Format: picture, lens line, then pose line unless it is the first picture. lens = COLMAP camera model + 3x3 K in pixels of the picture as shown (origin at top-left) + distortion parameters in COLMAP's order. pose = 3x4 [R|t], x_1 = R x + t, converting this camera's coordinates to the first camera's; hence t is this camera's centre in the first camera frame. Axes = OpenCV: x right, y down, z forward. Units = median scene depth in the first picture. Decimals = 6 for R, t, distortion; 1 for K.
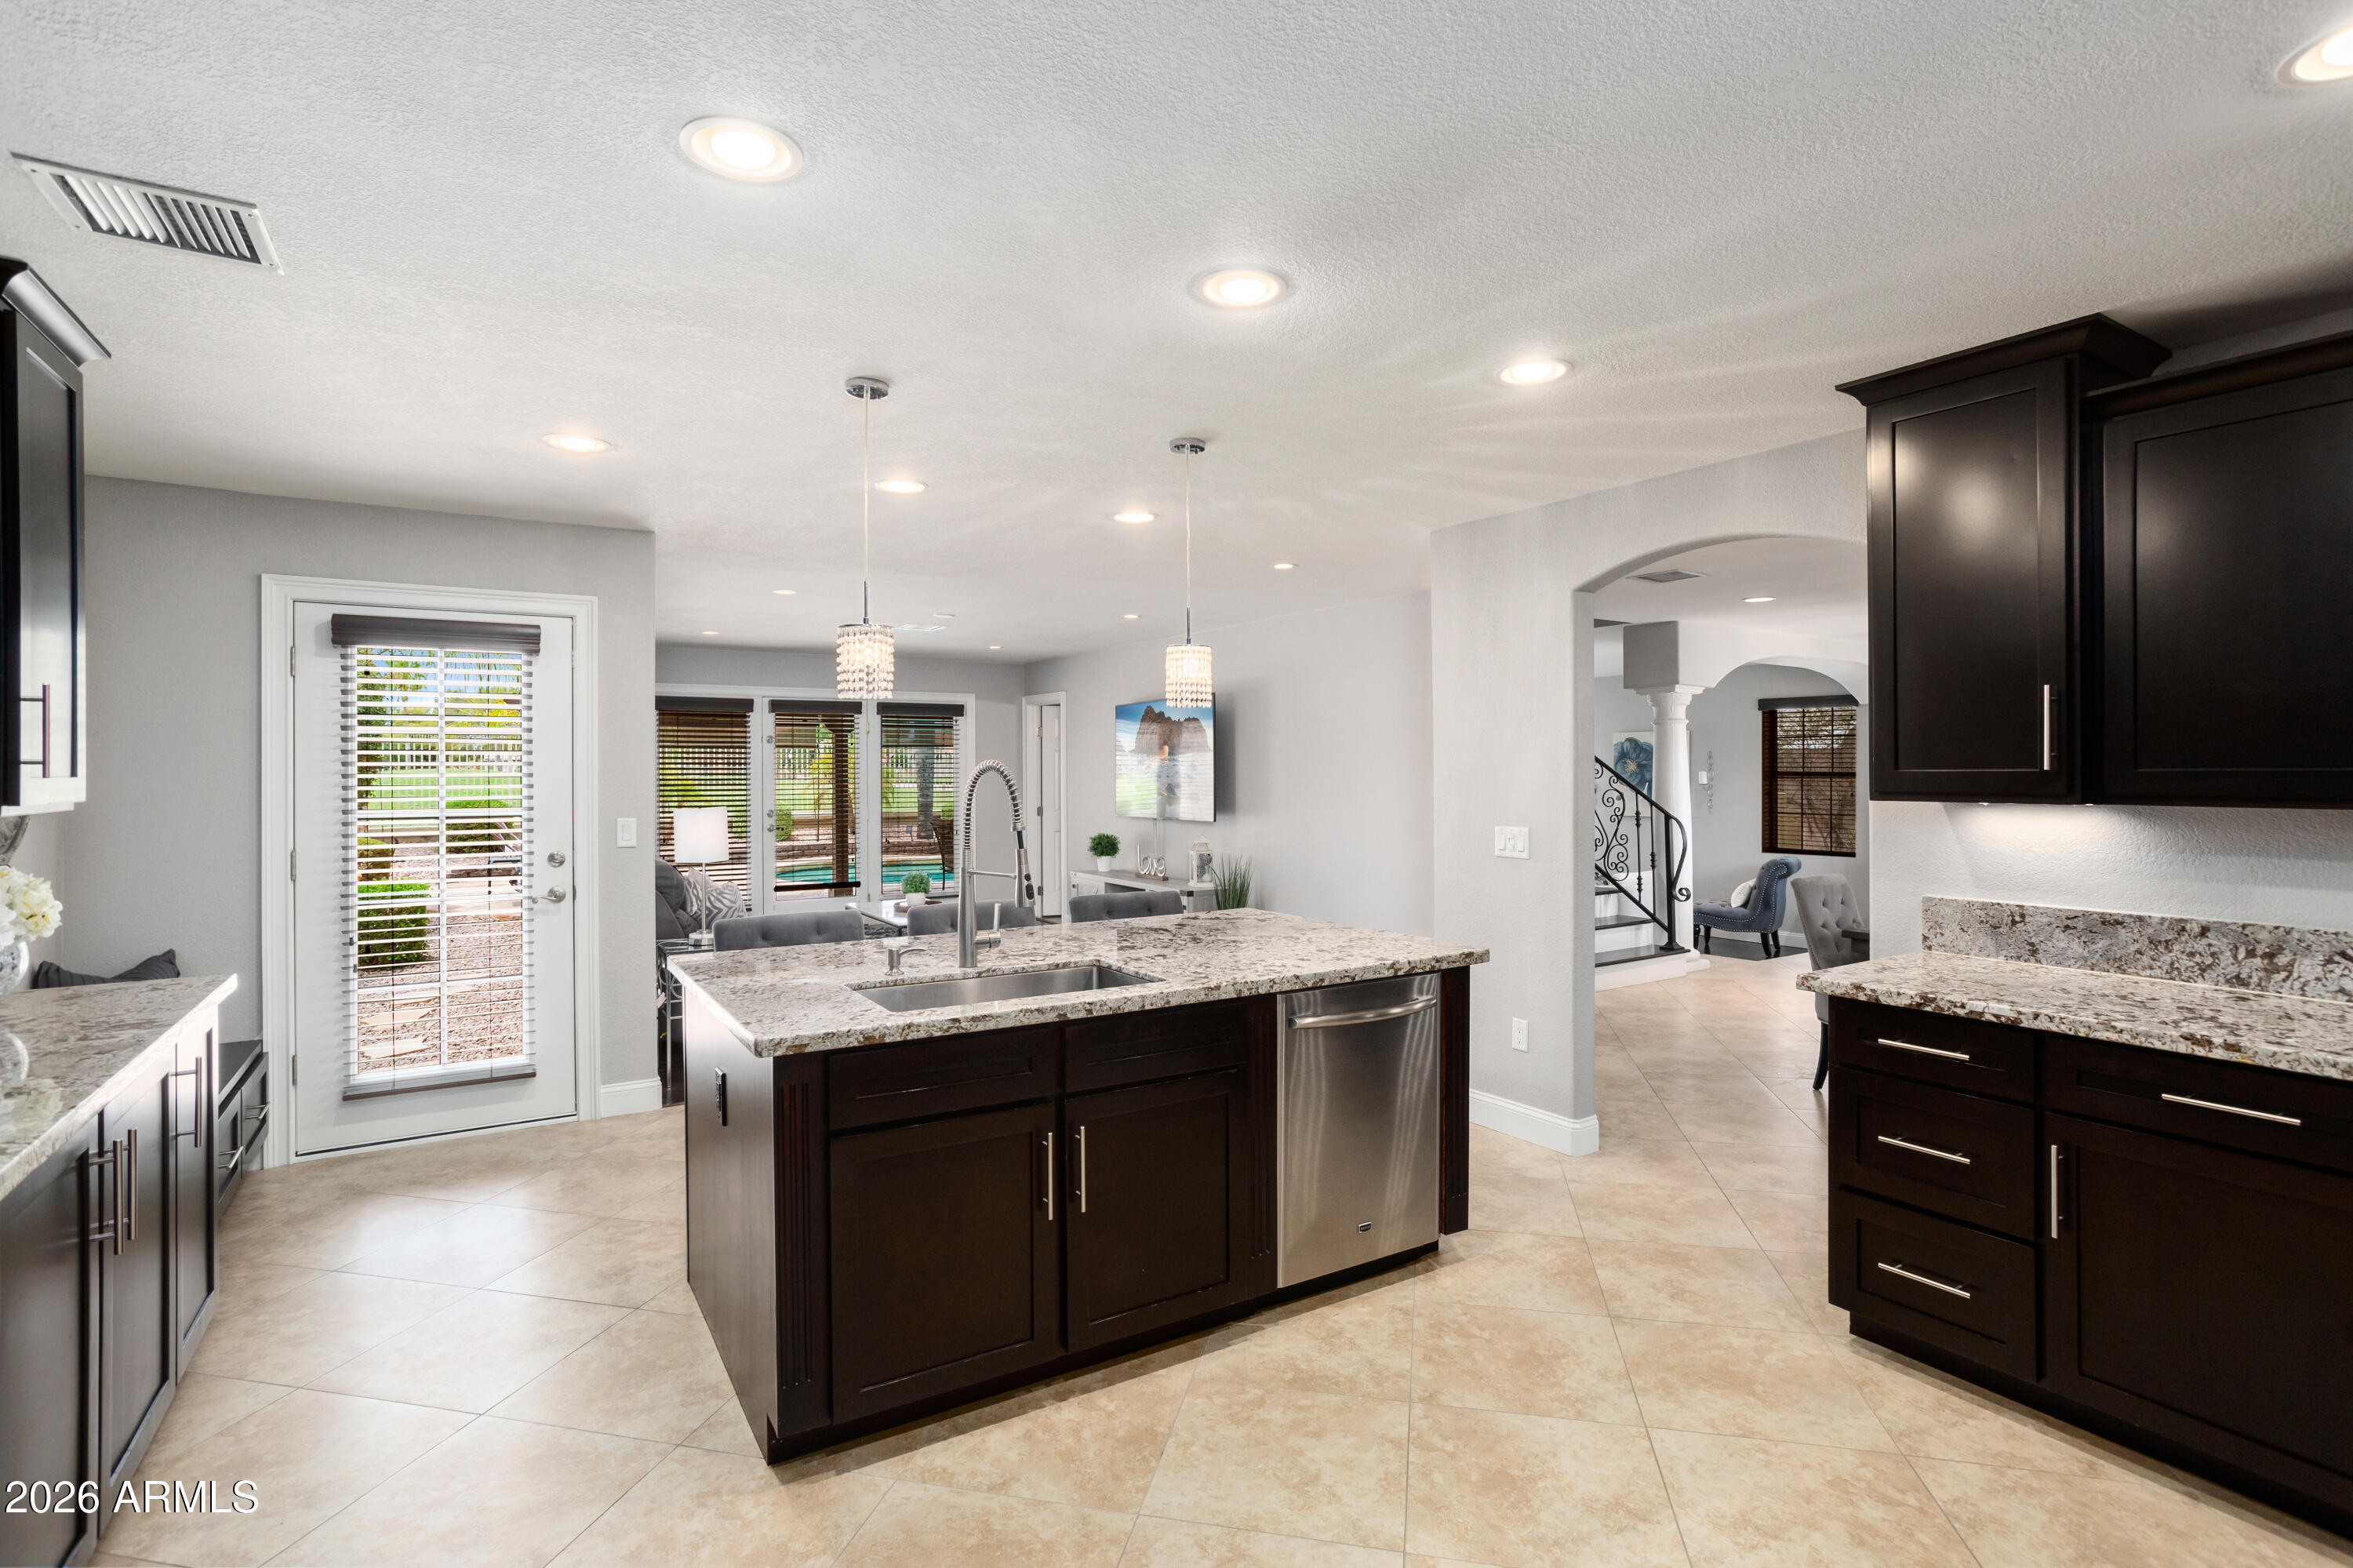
lens RADIAL K [[1123.7, 0, 1171.2], [0, 1123.7, 775.2], [0, 0, 1]] dist [-0.000004, 0.000248]
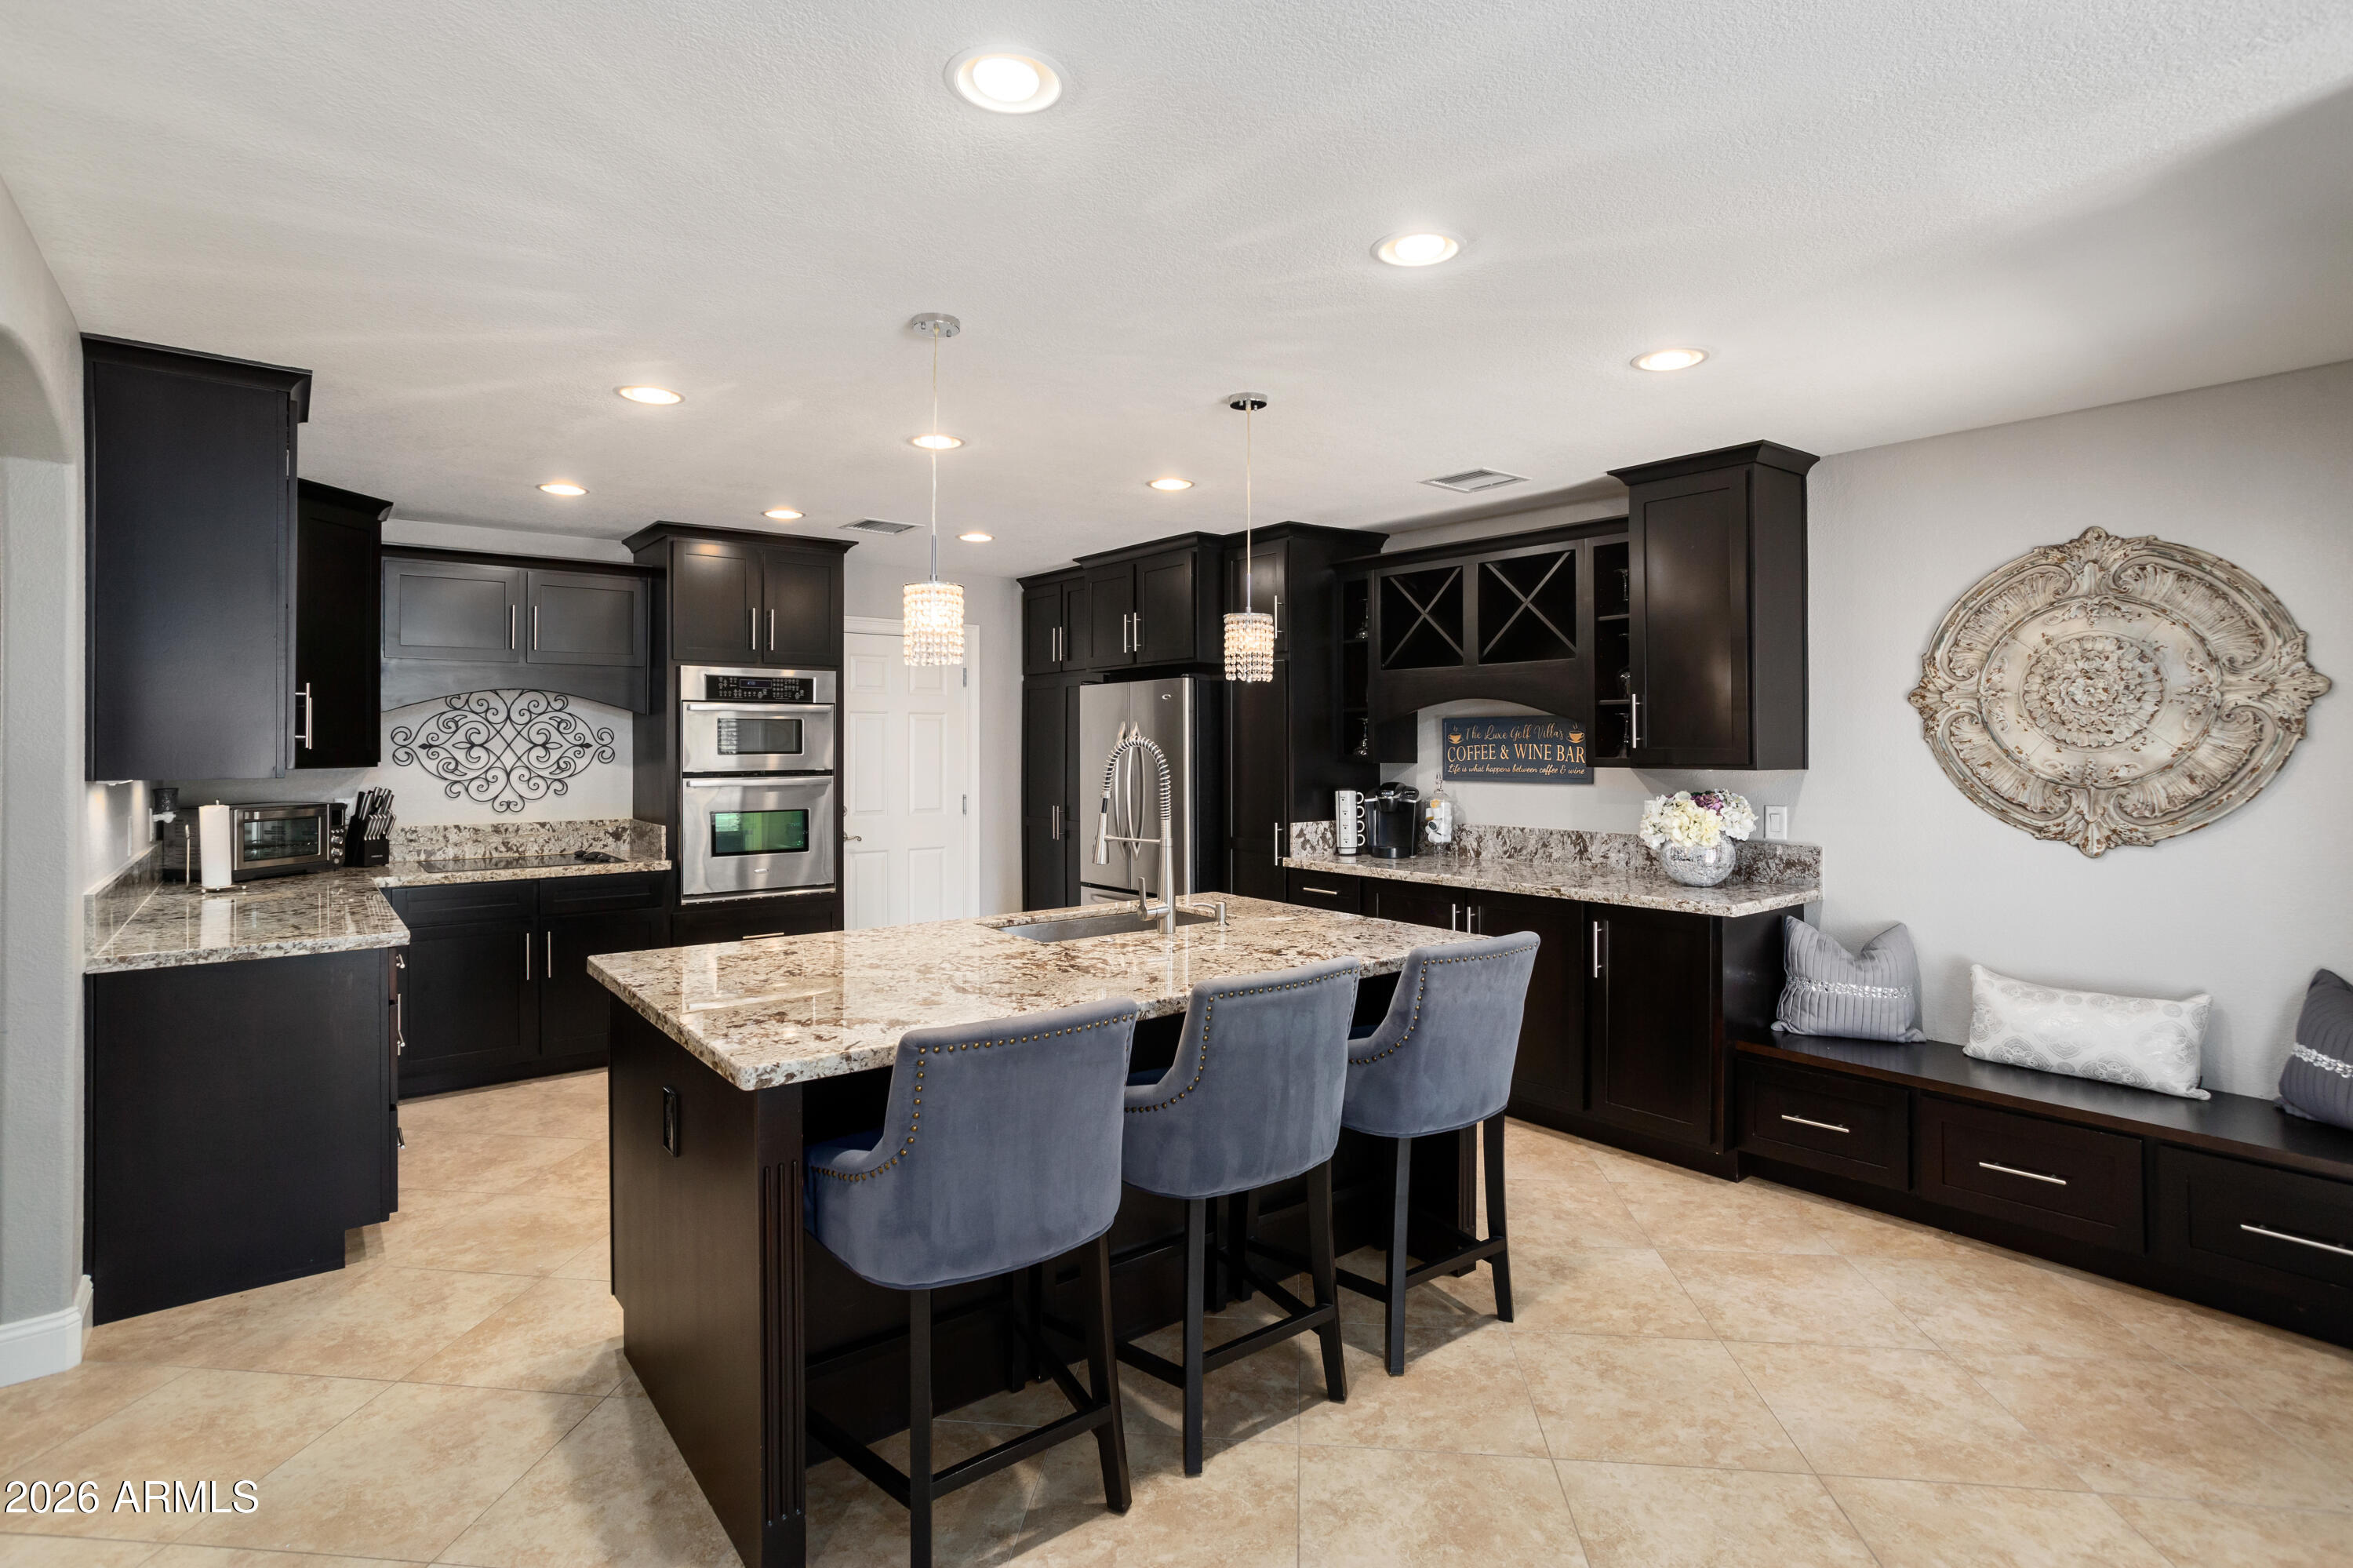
lens RADIAL K [[1138.9, 0, 1176.3], [0, 1138.9, 743.9], [0, 0, 1]] dist [-0.052889, 0.032165]
pose [[-0.993329, 0.004430, -0.115233, -0.075074], [0.003712, 0.999972, 0.006439, -0.013262], [0.115258, 0.005969, -0.993318, 2.282591]]
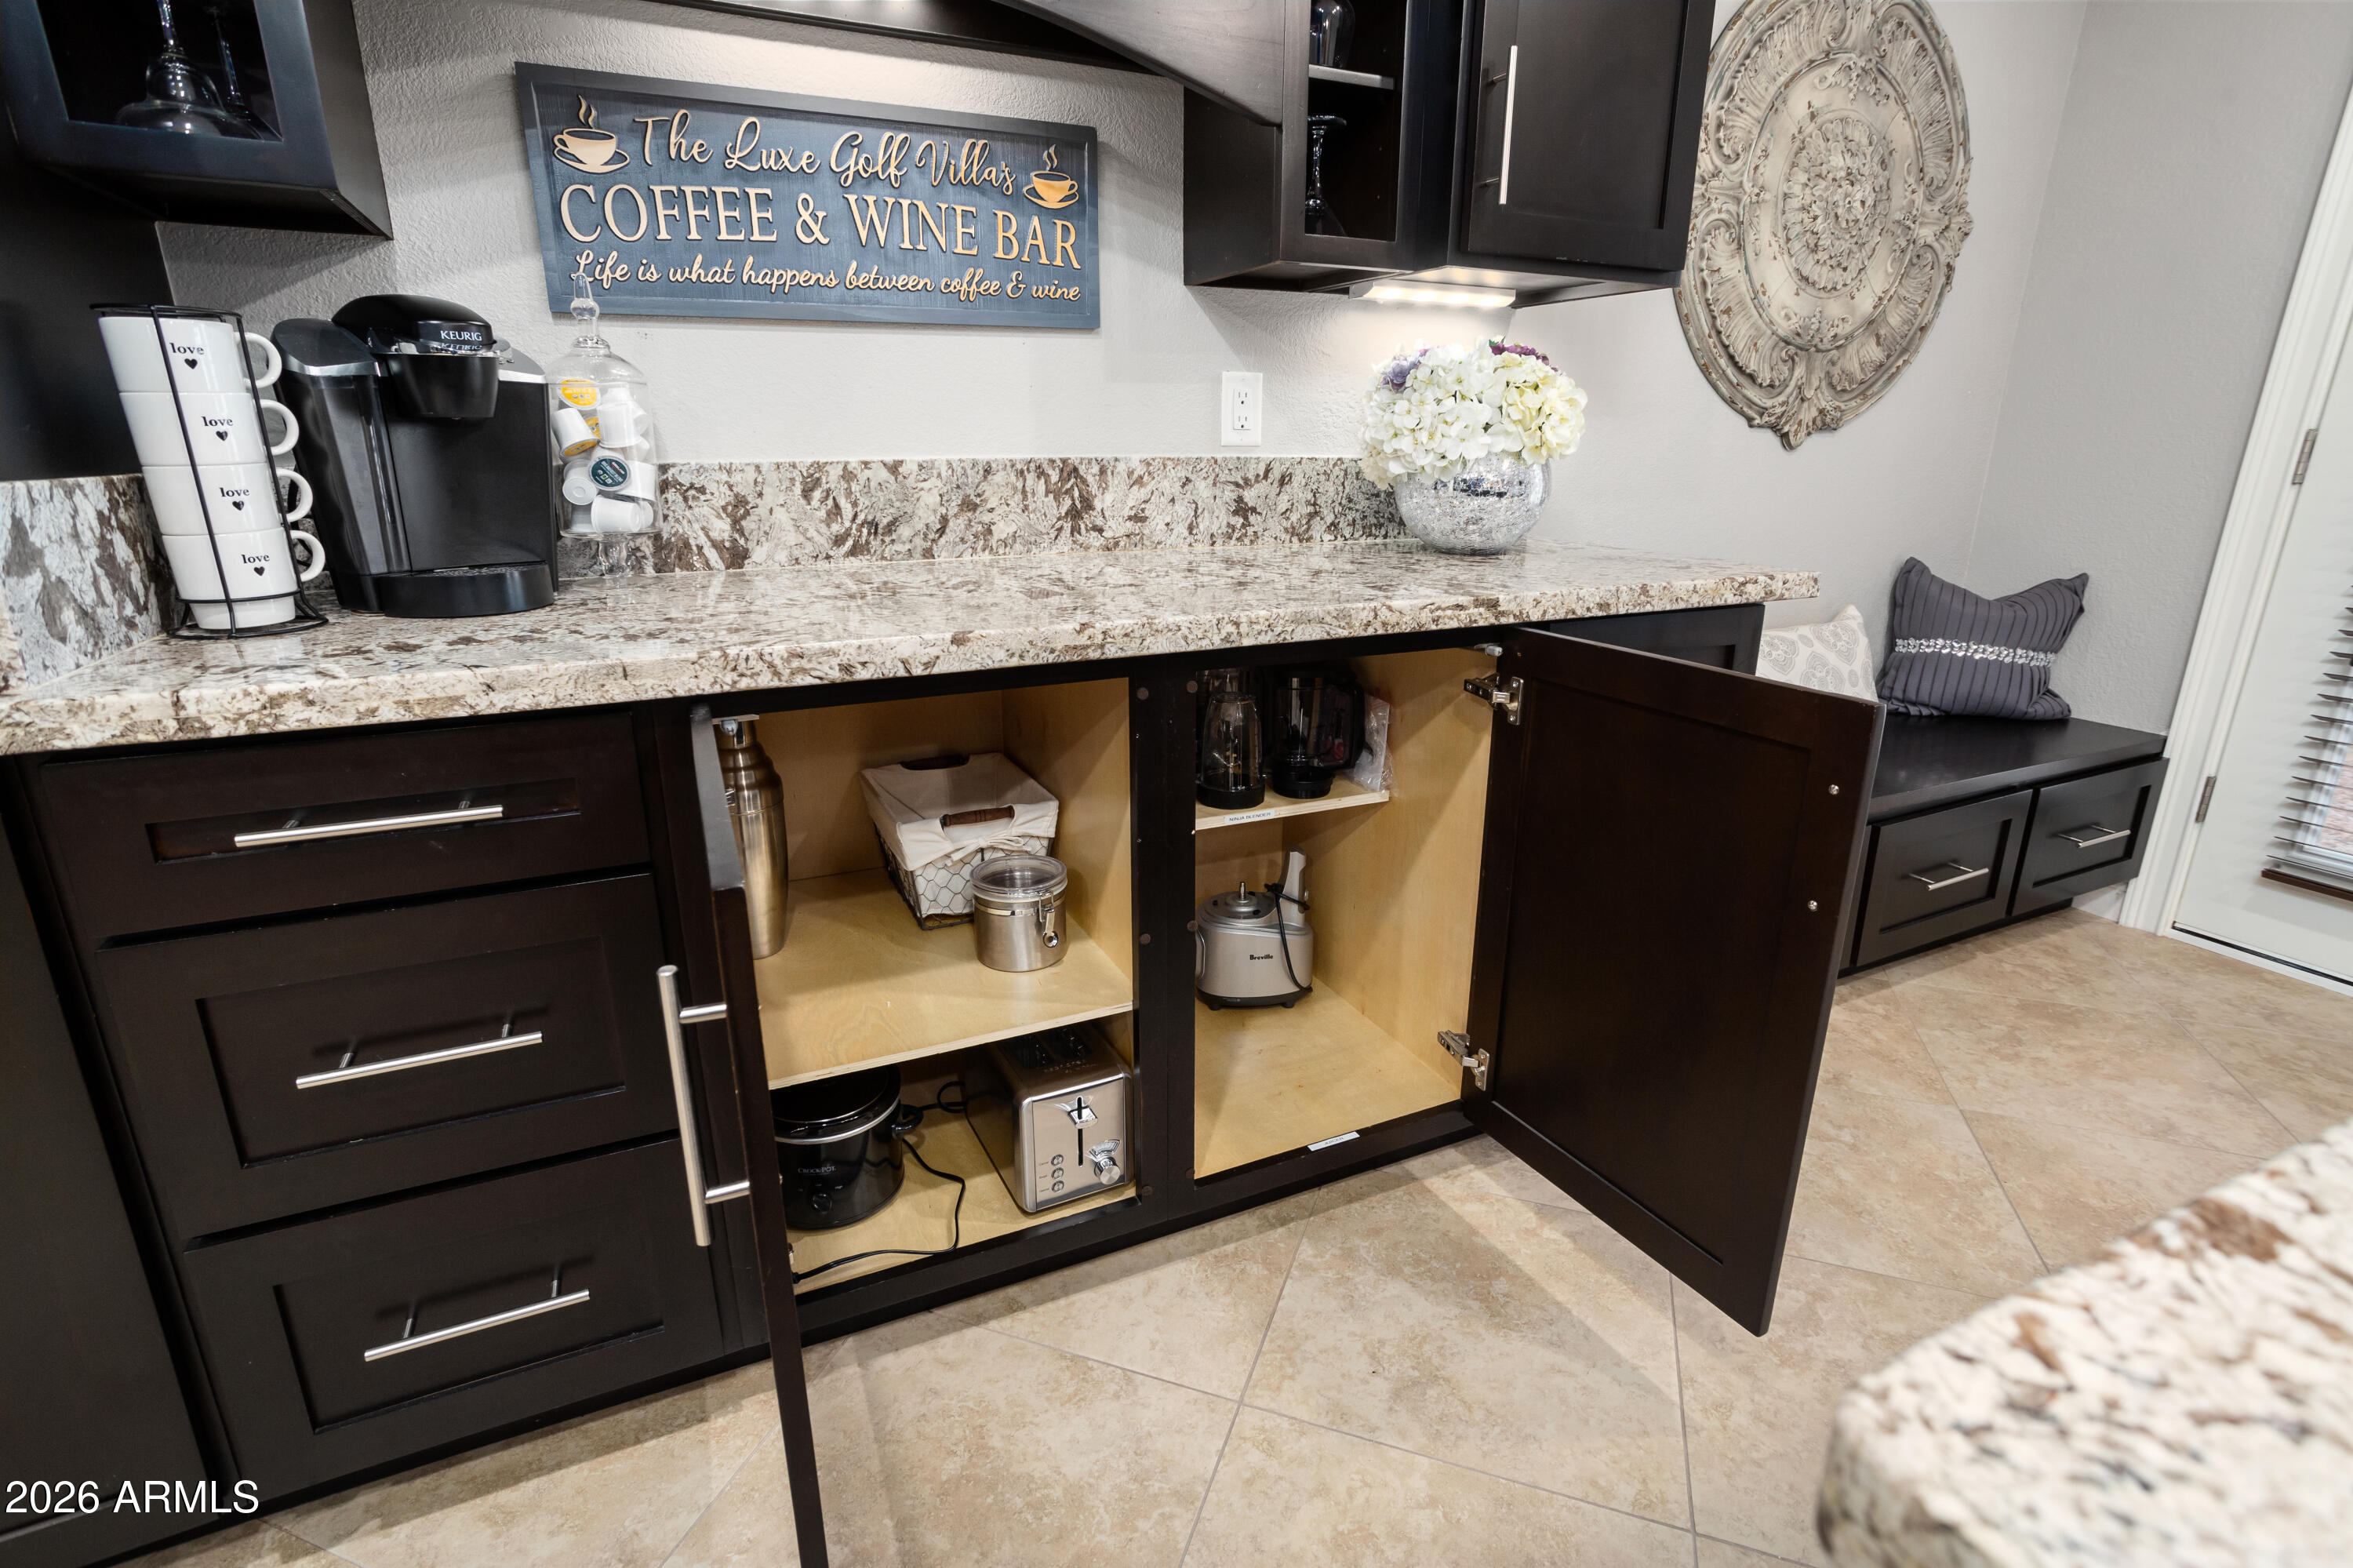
lens RADIAL K [[1124.7, 0, 1180.0], [0, 1124.7, 760.9], [0, 0, 1]] dist [-0.058481, 0.037585]
pose [[-0.117892, 0.282122, -0.952108, -0.220118], [-0.009933, 0.958411, 0.285219, 0.115820], [0.992977, 0.043082, -0.110187, 0.781624]]
